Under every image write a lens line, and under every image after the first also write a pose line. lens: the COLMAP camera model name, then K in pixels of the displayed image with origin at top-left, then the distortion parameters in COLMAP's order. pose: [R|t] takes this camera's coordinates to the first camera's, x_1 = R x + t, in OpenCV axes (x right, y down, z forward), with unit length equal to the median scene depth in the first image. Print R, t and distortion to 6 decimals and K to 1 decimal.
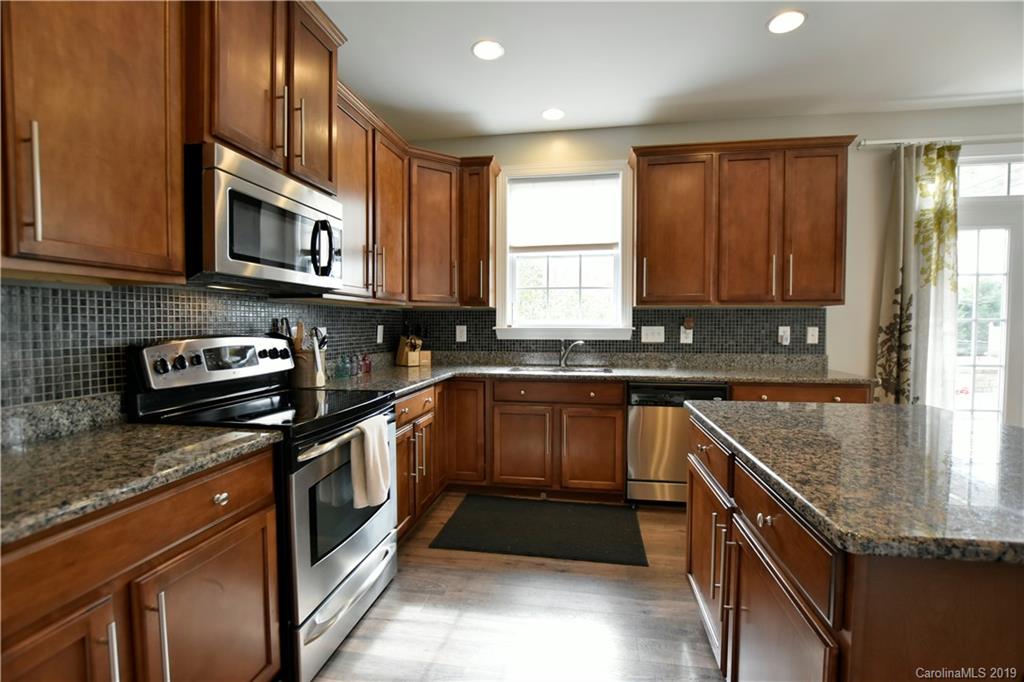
lens RADIAL K [[453.9, 0, 513.5], [0, 453.9, 340.9], [0, 0, 1]] dist [-0.018405, -0.000662]
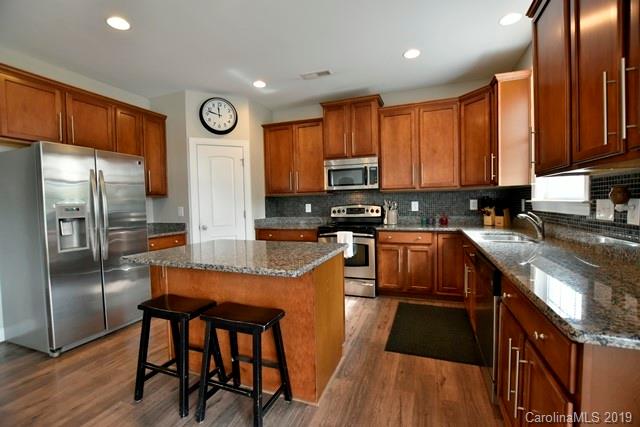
lens RADIAL K [[283.7, 0, 319.7], [0, 283.7, 212.1], [0, 0, 1]] dist [-0.018405, -0.000662]
pose [[-0.203484, 0.038802, -0.978309, 0.975704], [-0.012272, 0.999035, 0.042177, -0.027276], [0.979001, 0.020588, -0.202812, 0.718214]]
